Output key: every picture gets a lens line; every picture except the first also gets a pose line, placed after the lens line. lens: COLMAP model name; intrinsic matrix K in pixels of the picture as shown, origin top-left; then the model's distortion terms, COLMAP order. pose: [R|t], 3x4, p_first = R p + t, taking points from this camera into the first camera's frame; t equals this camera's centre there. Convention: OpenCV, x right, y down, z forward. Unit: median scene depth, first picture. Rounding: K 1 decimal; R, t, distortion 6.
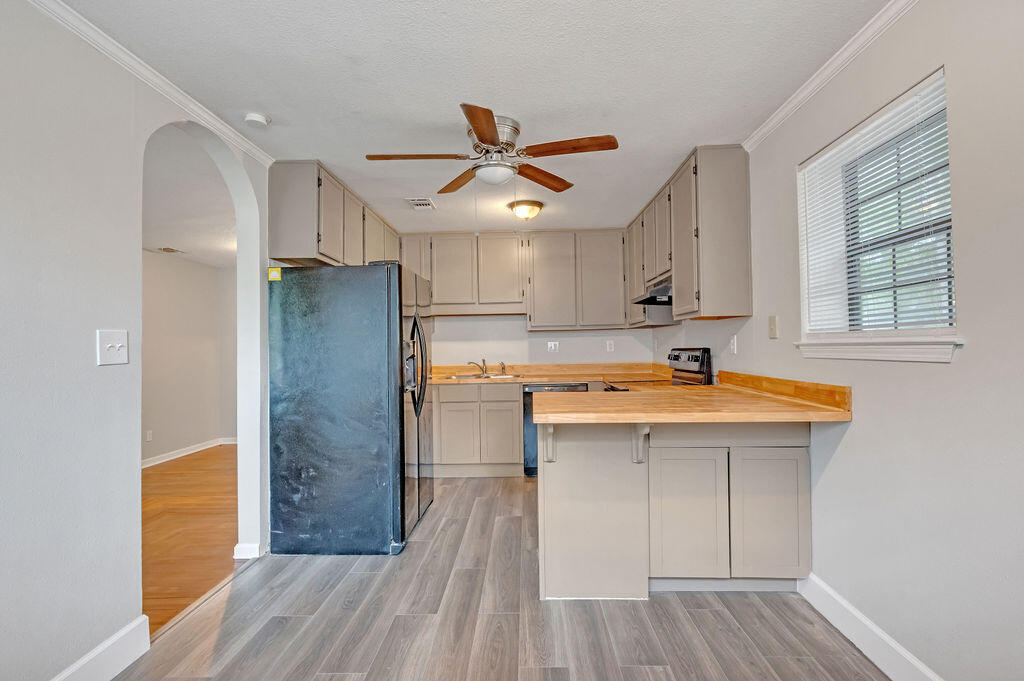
lens RADIAL K [[489.3, 0, 516.1], [0, 489.3, 338.7], [0, 0, 1]] dist [-0.001286, 0.000811]
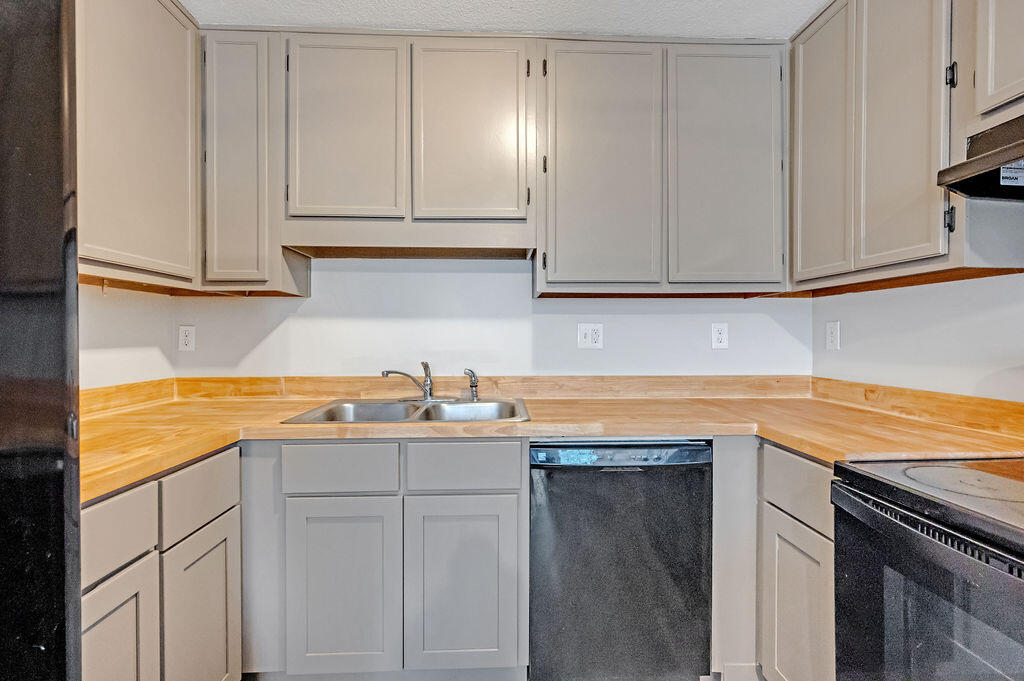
lens RADIAL K [[489.3, 0, 516.1], [0, 489.3, 338.7], [0, 0, 1]] dist [-0.001286, 0.000811]
pose [[0.997784, 0.017959, 0.064063, -0.017811], [-0.019724, 0.999440, 0.027021, 0.009948], [-0.063542, -0.028225, 0.997580, 0.598979]]
